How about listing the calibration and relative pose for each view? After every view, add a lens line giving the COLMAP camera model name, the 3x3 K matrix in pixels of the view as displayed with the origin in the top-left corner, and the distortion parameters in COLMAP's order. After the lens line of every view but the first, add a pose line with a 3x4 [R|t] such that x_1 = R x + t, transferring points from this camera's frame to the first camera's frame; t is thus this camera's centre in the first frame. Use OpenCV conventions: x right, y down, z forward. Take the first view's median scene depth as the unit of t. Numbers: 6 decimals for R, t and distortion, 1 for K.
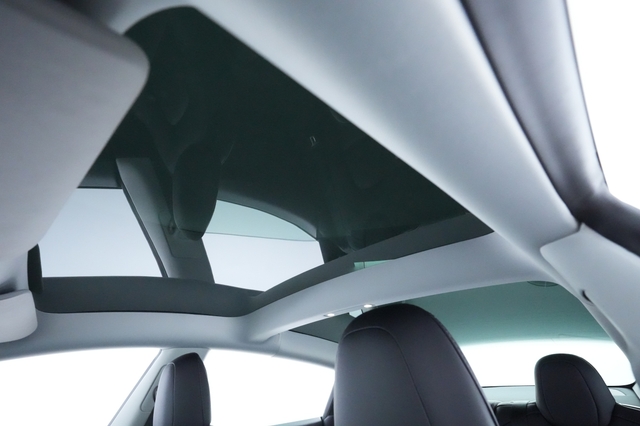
lens RADIAL K [[302.8, 0, 320.0], [0, 302.8, 213.0], [0, 0, 1]] dist [-0.001735, -0.000136]
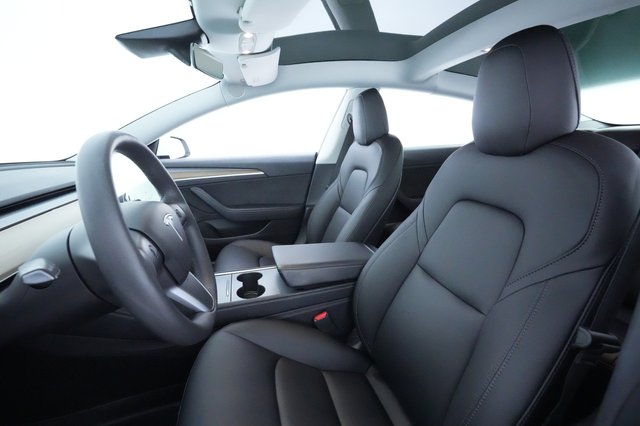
lens RADIAL K [[302.8, 0, 320.0], [0, 302.8, 213.0], [0, 0, 1]] dist [-0.001735, -0.000136]
pose [[0.883204, 0.163148, -0.439697, 0.074420], [0.206572, 0.706370, 0.677029, -0.109981], [0.421045, -0.688784, 0.590167, -0.256214]]
